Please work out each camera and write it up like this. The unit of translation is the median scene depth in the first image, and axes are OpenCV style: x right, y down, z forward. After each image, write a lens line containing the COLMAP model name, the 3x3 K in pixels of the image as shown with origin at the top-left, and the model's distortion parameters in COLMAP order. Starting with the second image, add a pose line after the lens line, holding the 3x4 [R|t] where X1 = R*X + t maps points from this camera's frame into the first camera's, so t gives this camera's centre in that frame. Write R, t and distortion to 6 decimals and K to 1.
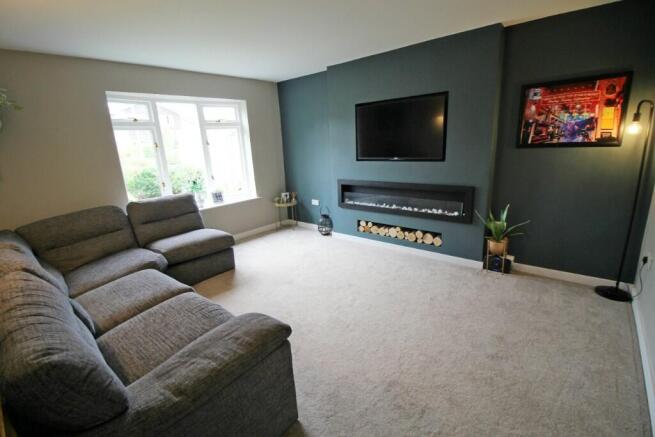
lens RADIAL K [[305.8, 0, 327.6], [0, 305.8, 216.3], [0, 0, 1]] dist [-0.006398, -0.000869]
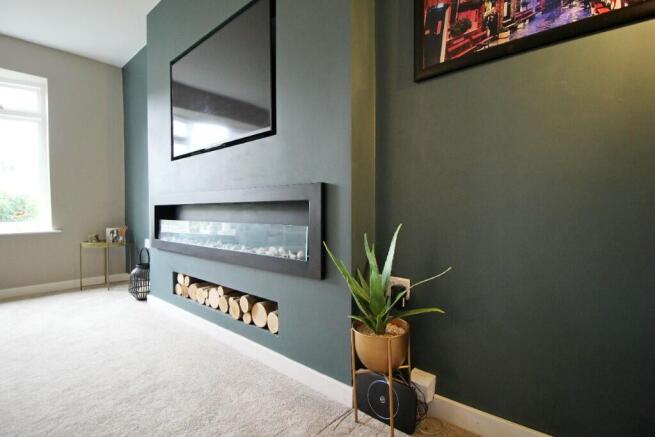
lens RADIAL K [[305.8, 0, 328.5], [0, 305.8, 218.9], [0, 0, 1]] dist [-0.006398, -0.000869]
pose [[0.998712, 0.048678, -0.014324, 0.426803], [-0.050667, 0.972011, -0.229407, 0.035290], [0.002755, 0.229837, 0.973225, 0.538410]]
